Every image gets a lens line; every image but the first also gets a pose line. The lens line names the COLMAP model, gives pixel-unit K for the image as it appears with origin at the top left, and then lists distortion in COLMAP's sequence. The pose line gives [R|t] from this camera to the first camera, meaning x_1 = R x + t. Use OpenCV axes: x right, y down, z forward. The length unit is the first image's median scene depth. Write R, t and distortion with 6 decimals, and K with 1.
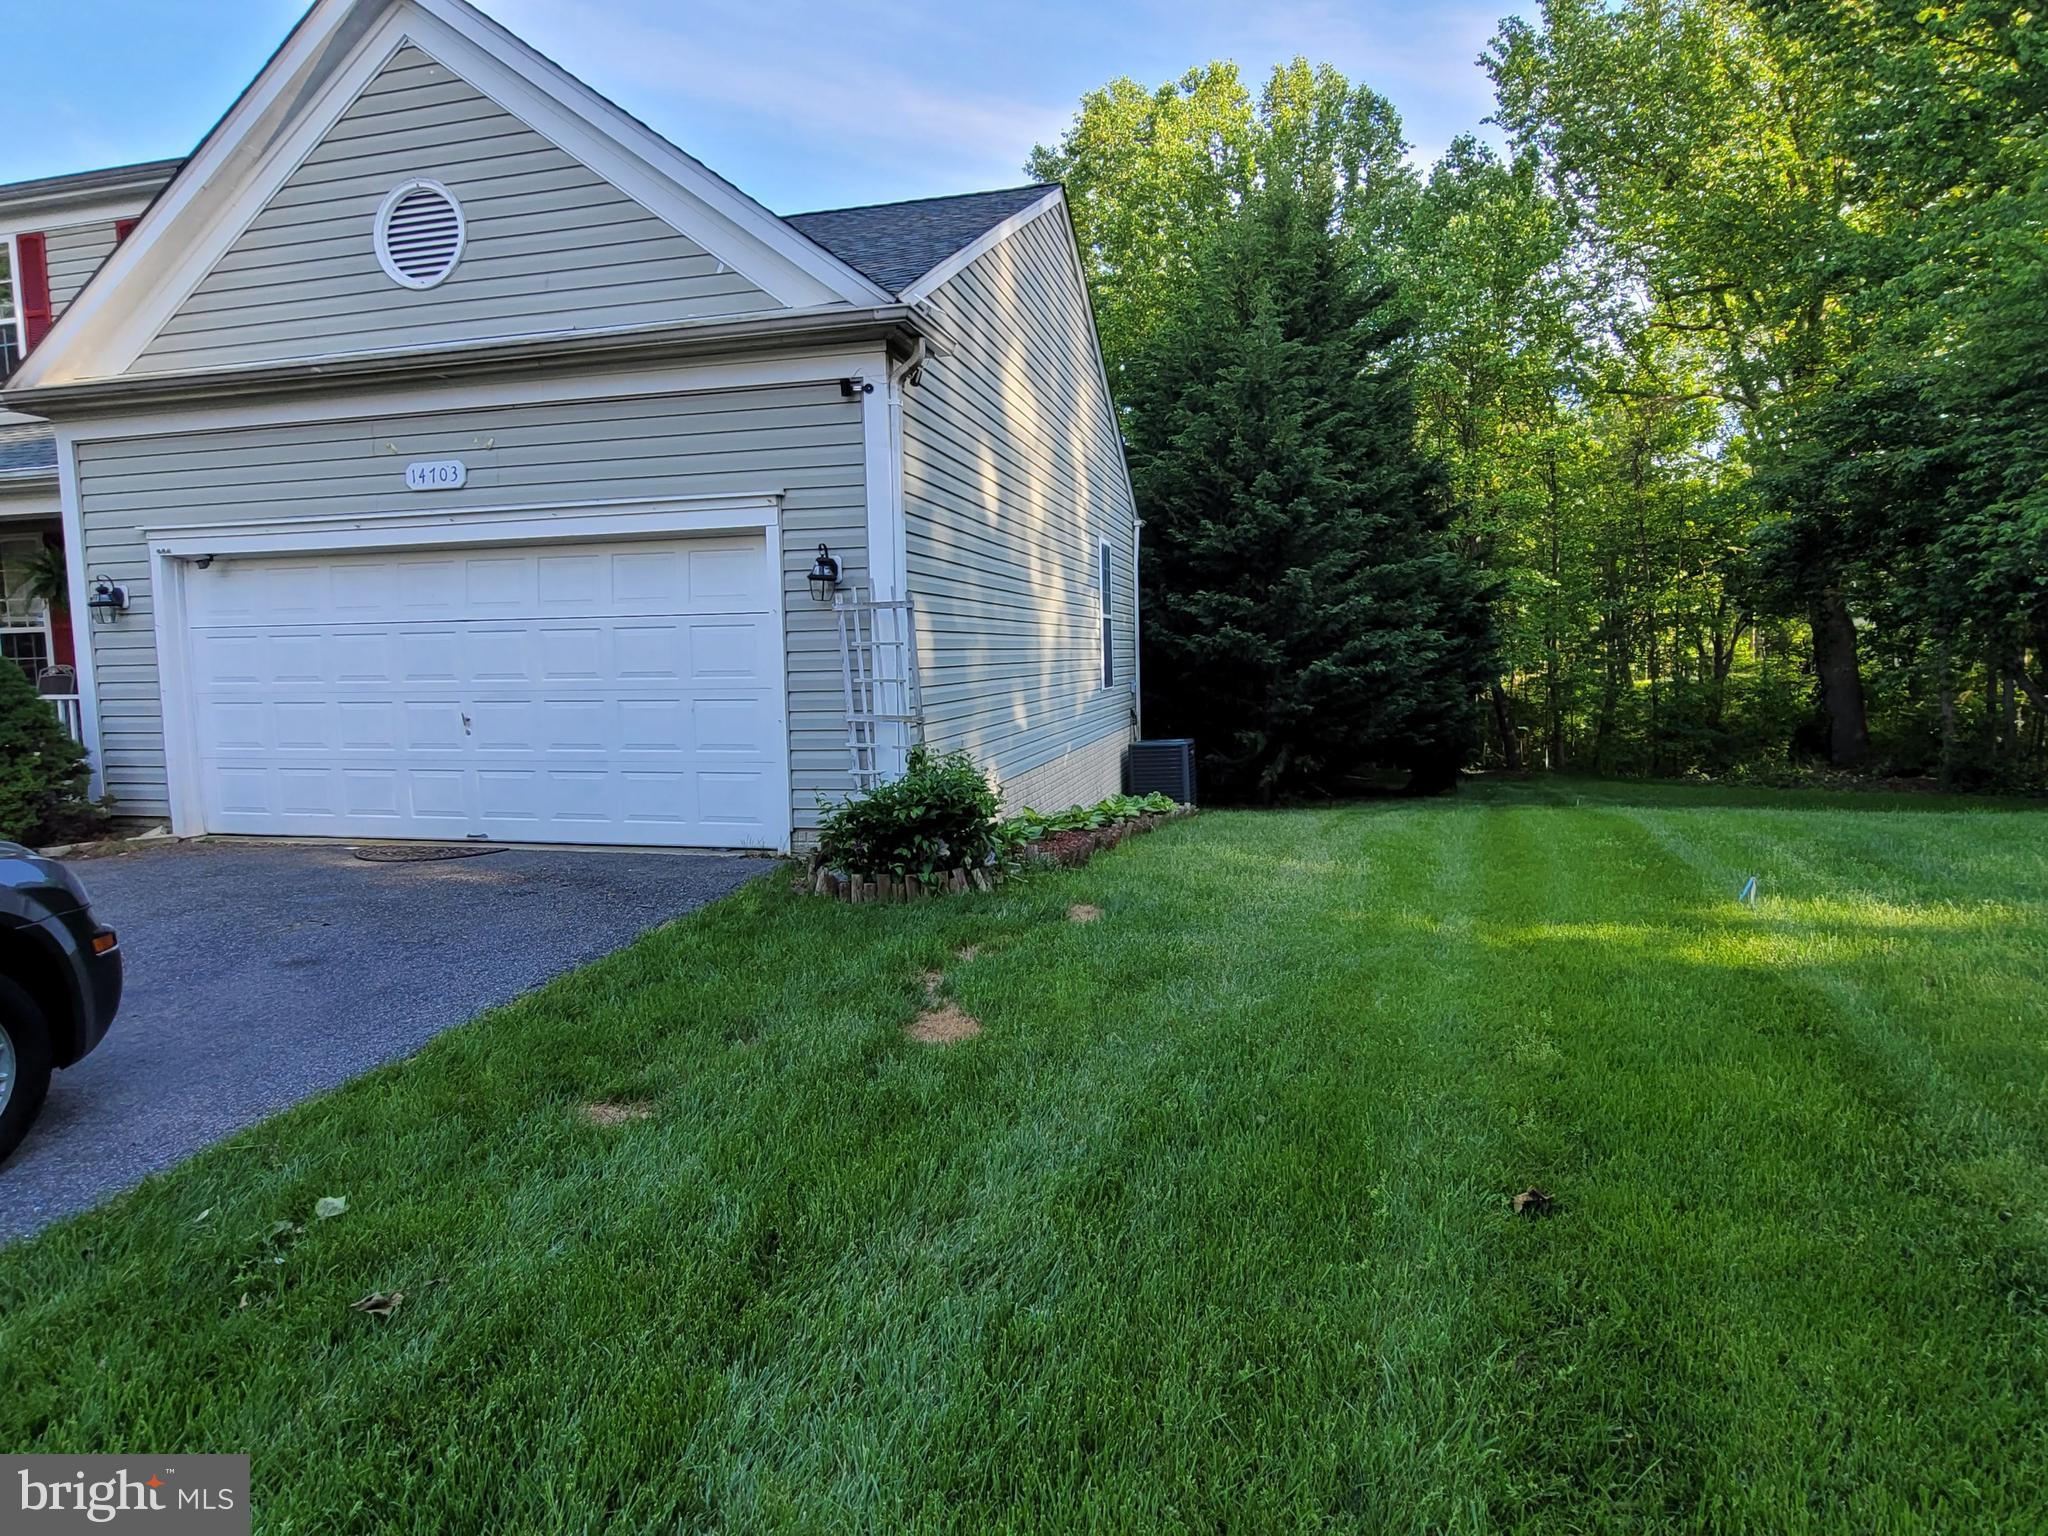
lens RADIAL K [[1146.9, 0, 1033.4], [0, 1146.9, 763.9], [0, 0, 1]] dist [-0.006263, -0.001694]
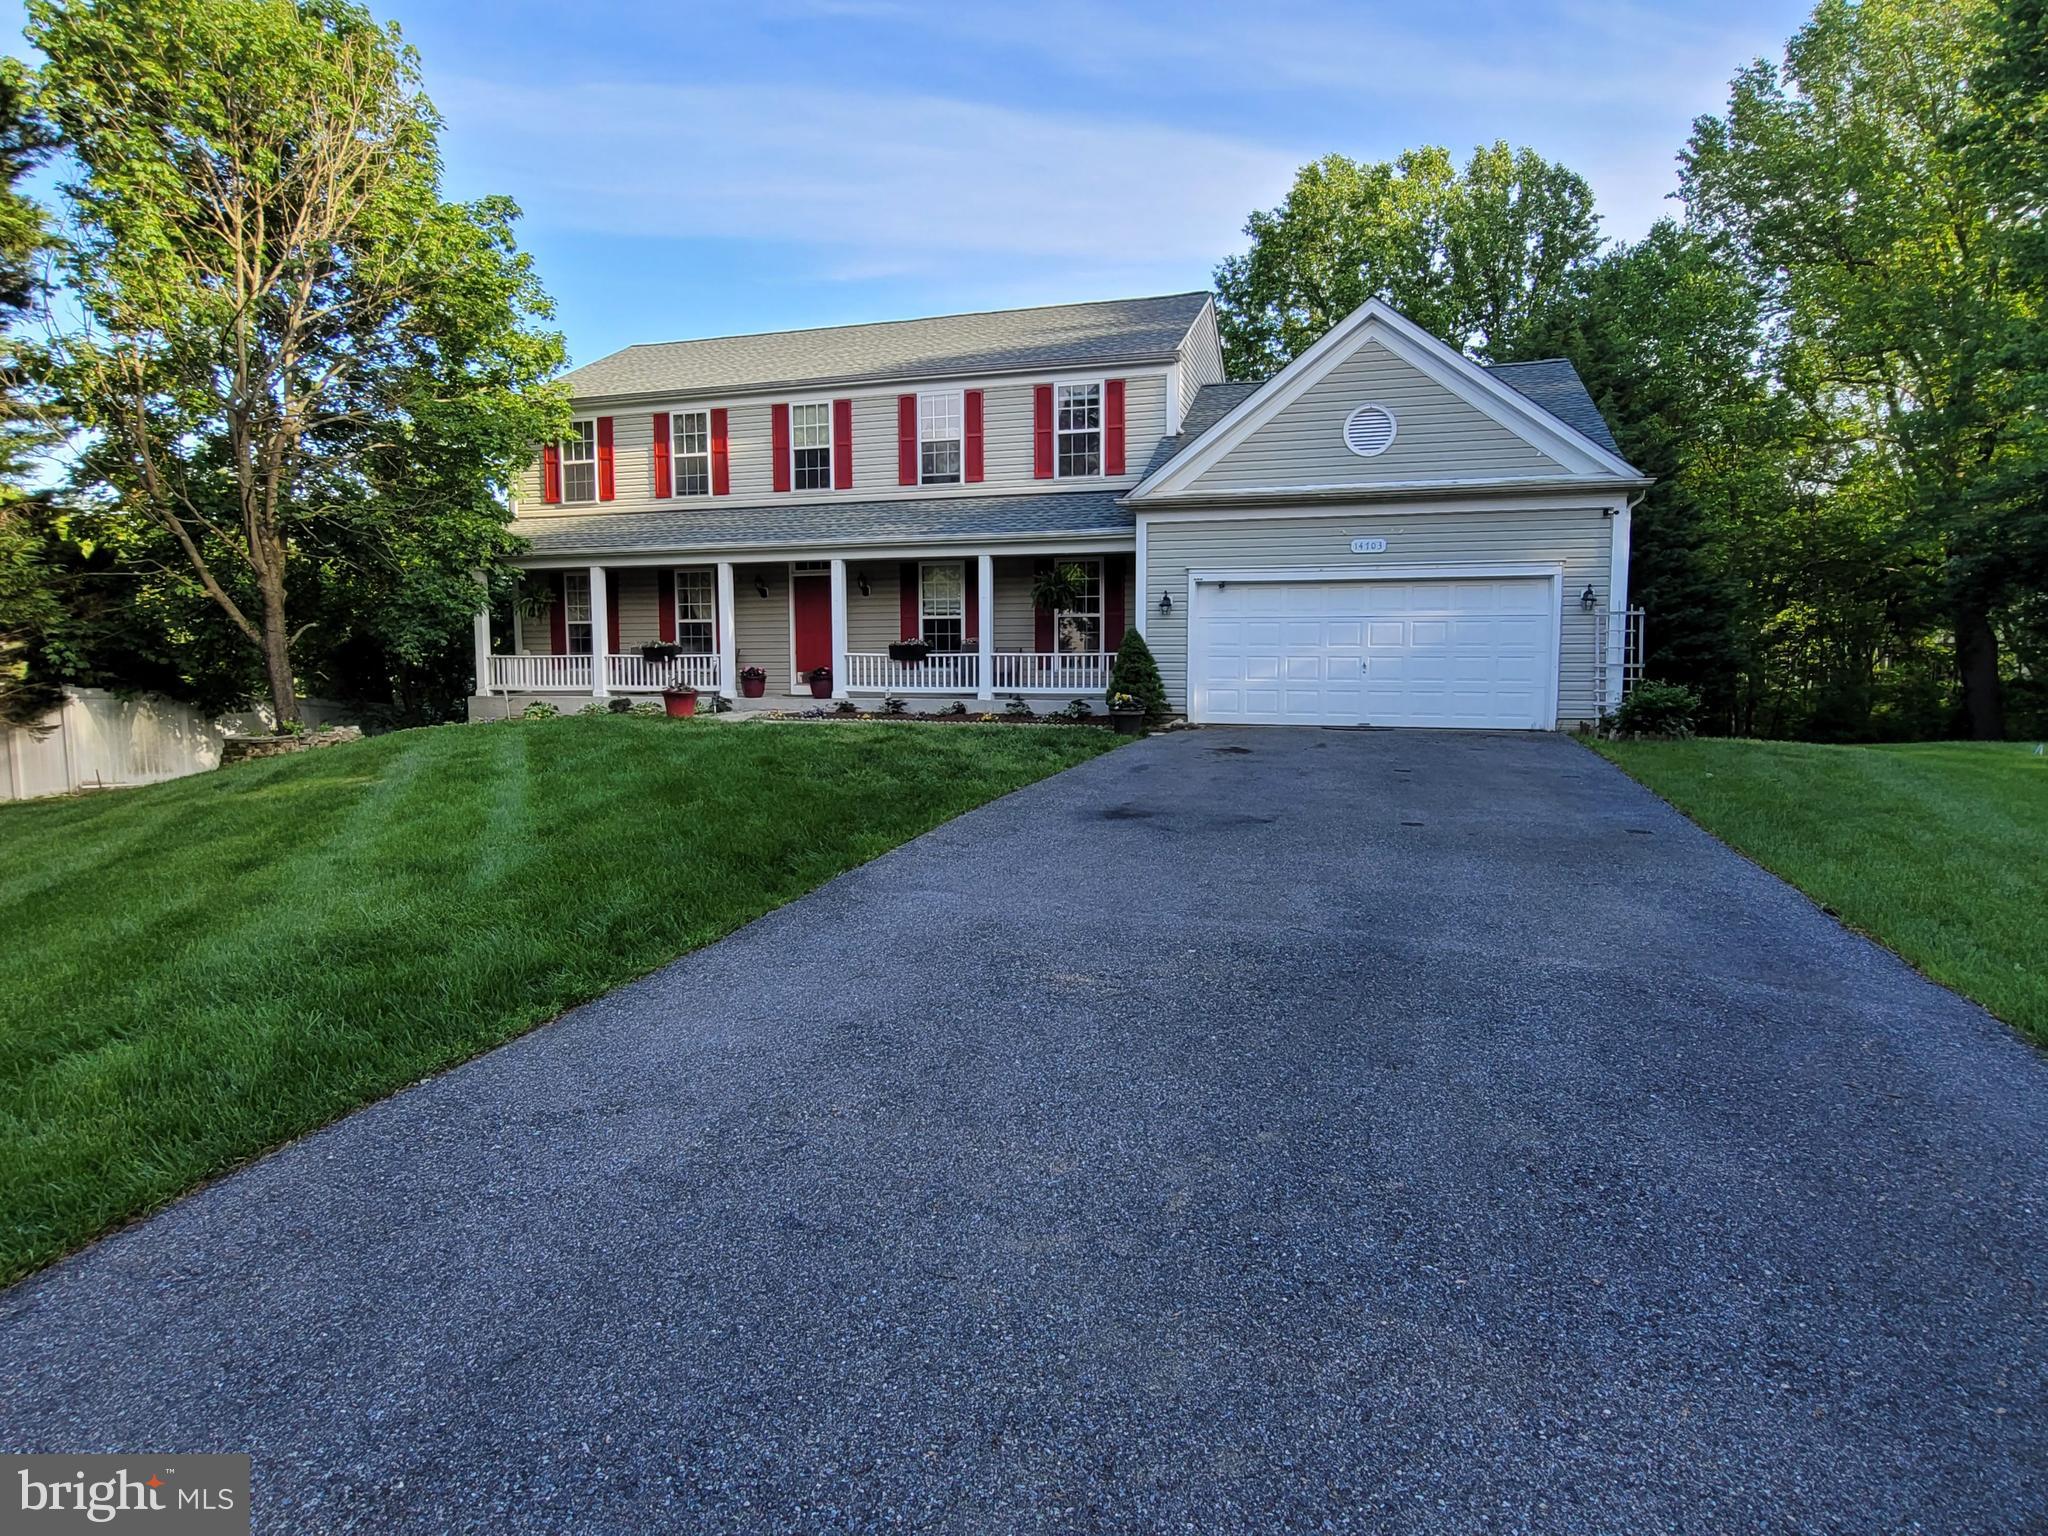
lens RADIAL K [[1146.9, 0, 1013.5], [0, 1146.9, 749.2], [0, 0, 1]] dist [-0.006263, -0.001694]
pose [[0.997664, 0.021761, -0.064749, -0.672519], [-0.022501, 0.999689, -0.010715, 0.098560], [0.064496, 0.012147, 0.997844, -0.718023]]
